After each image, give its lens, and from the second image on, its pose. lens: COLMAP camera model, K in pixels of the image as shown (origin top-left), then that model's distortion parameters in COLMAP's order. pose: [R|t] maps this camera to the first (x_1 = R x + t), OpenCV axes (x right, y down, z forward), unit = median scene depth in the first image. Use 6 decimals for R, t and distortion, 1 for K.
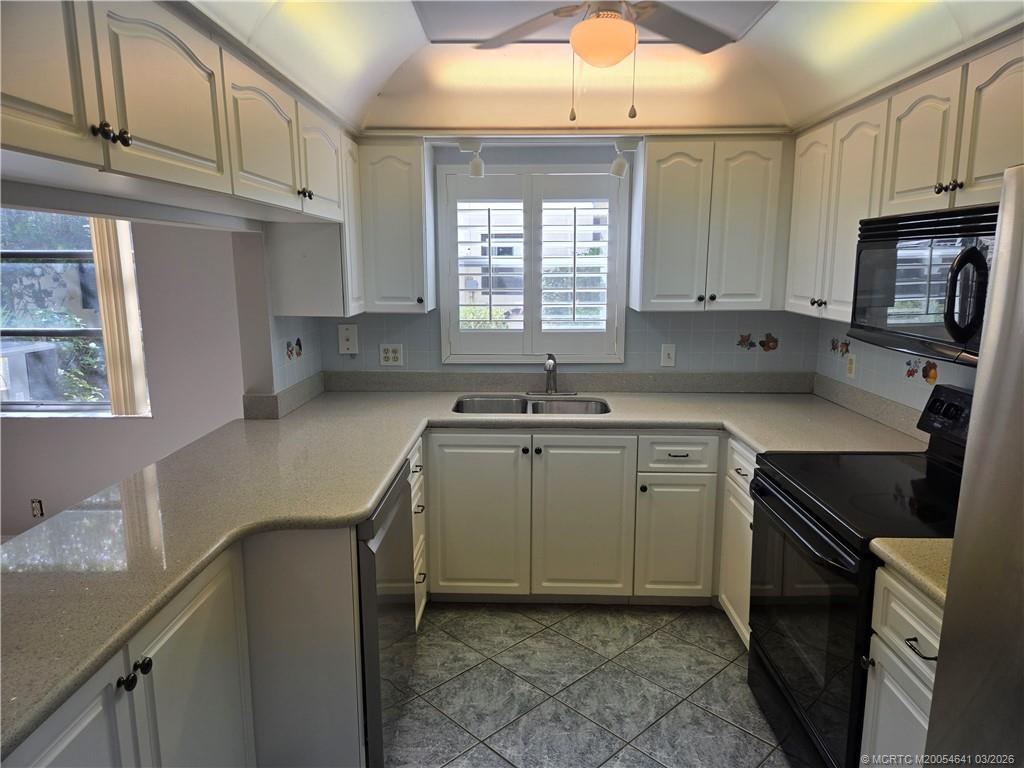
lens RADIAL K [[662.8, 0, 511.1], [0, 662.8, 376.5], [0, 0, 1]] dist [0.074355, -0.067601]
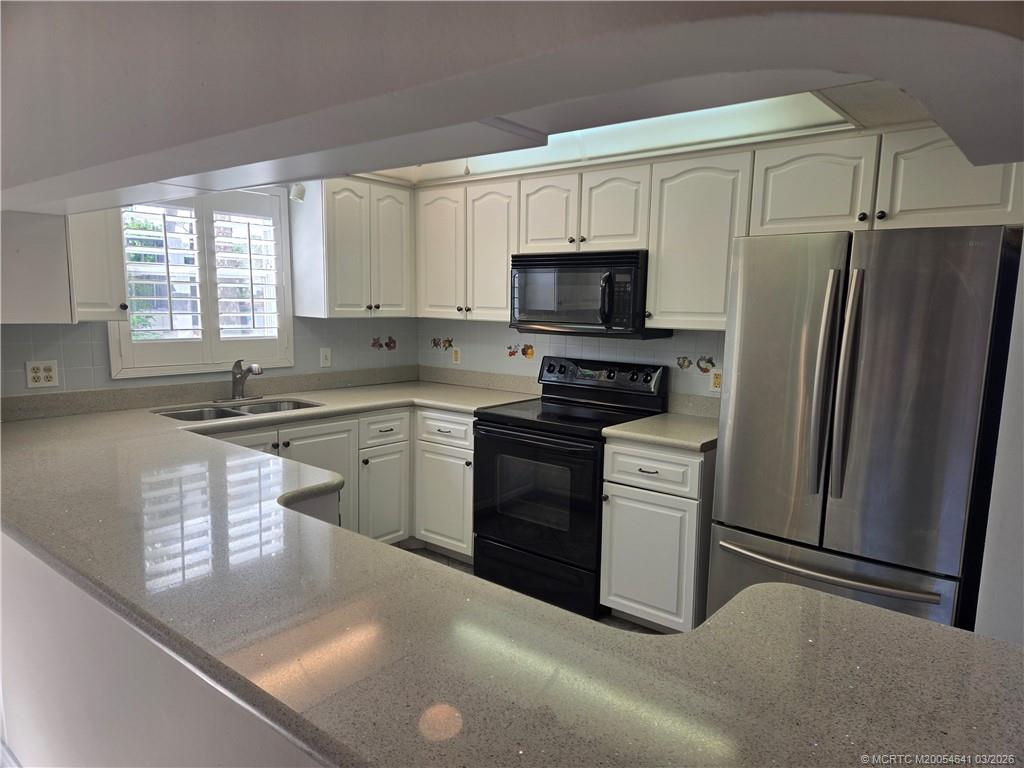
lens RADIAL K [[662.8, 0, 511.1], [0, 662.8, 376.5], [0, 0, 1]] dist [0.074355, -0.067601]
pose [[0.641431, -0.075790, 0.763428, -0.496549], [0.106594, 0.994261, 0.009146, 0.027965], [-0.759739, 0.075510, 0.645829, 0.005472]]
